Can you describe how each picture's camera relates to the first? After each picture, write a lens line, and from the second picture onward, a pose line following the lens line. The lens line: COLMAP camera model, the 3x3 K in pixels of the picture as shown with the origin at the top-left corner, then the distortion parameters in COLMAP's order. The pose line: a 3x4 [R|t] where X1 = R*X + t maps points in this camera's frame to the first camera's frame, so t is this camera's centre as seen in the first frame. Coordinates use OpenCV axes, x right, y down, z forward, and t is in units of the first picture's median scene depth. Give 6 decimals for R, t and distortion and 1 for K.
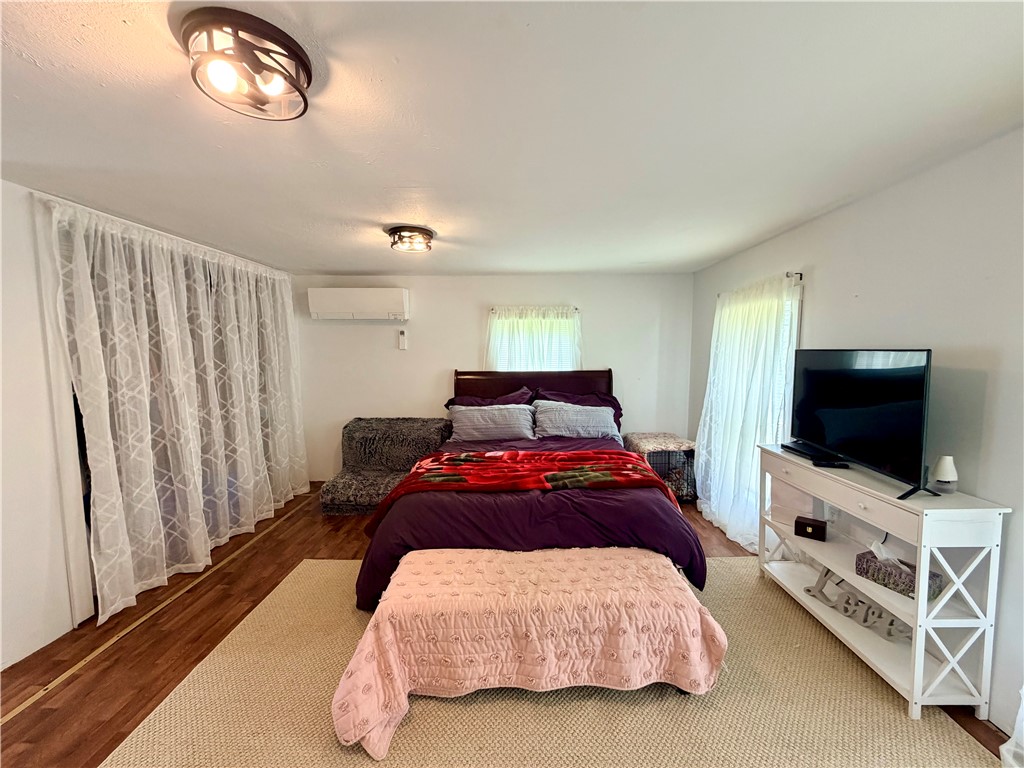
lens RADIAL K [[409.4, 0, 507.4], [0, 409.4, 382.7], [0, 0, 1]] dist [0.000305, 0.000628]
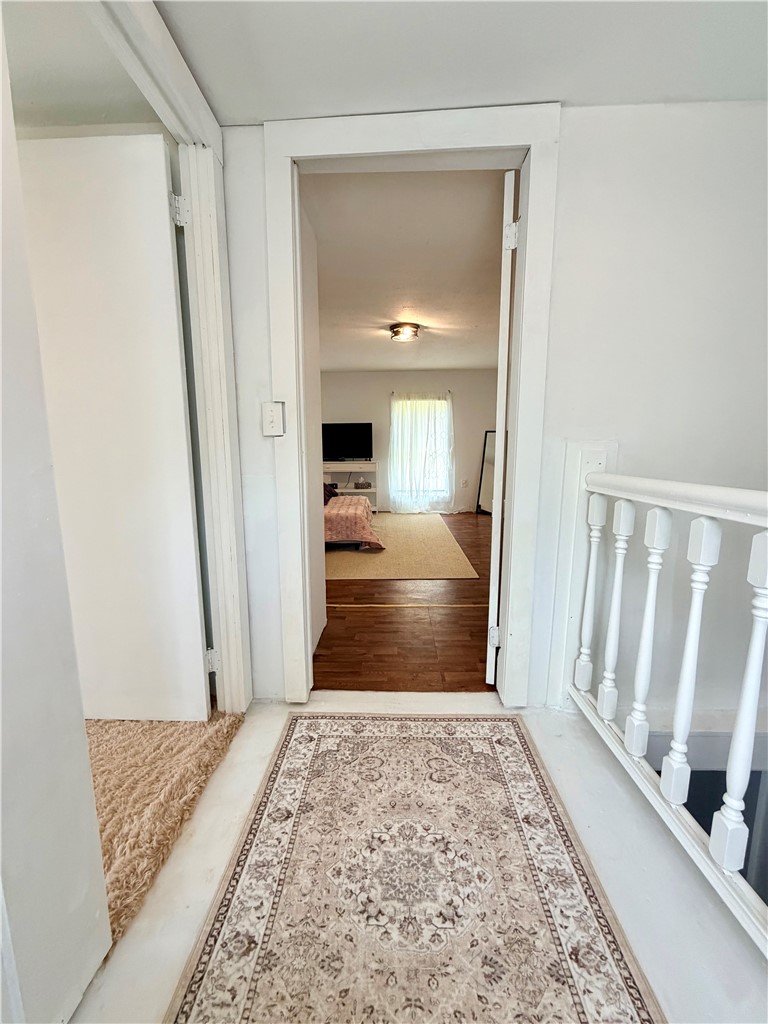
lens RADIAL K [[409.4, 0, 382.9], [0, 409.4, 507.9], [0, 0, 1]] dist [0.000305, 0.000628]
pose [[0.004903, -0.144913, 0.989432, -1.278653], [0.090534, 0.985445, 0.143881, 0.072908], [-0.995881, 0.088871, 0.017952, 0.365560]]
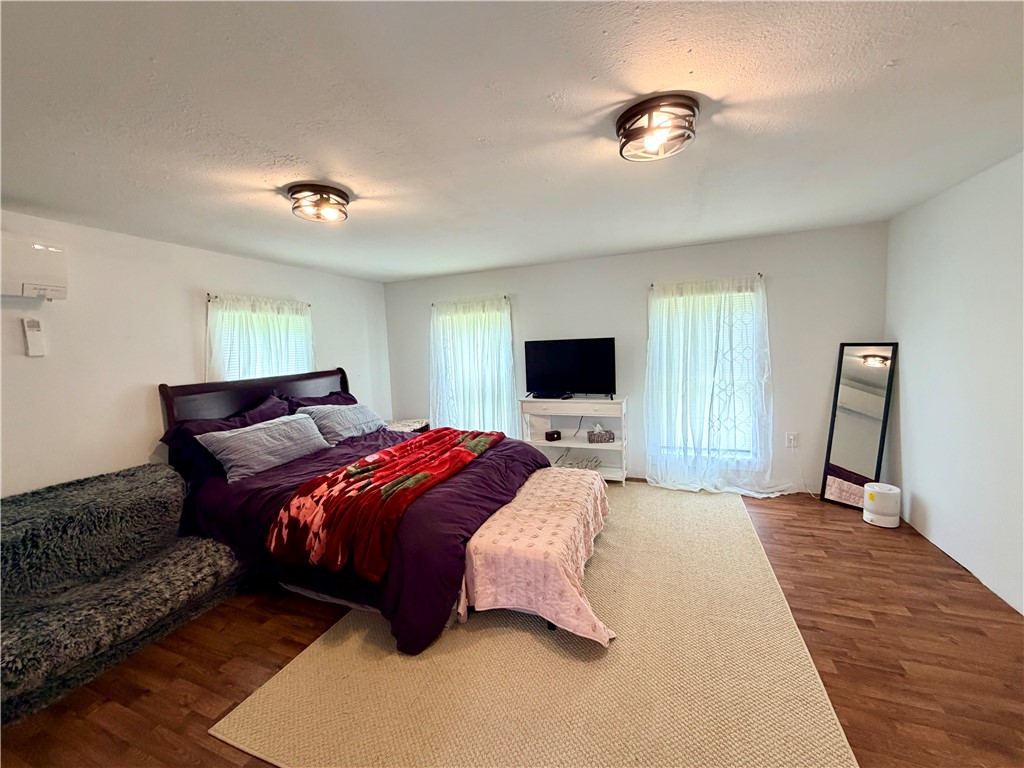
lens RADIAL K [[409.4, 0, 507.4], [0, 409.4, 382.7], [0, 0, 1]] dist [0.000305, 0.000628]
pose [[0.351001, -0.095268, 0.931516, -0.626143], [0.115921, 0.991579, 0.057731, -0.010497], [-0.929172, 0.087718, 0.359089, 0.301260]]
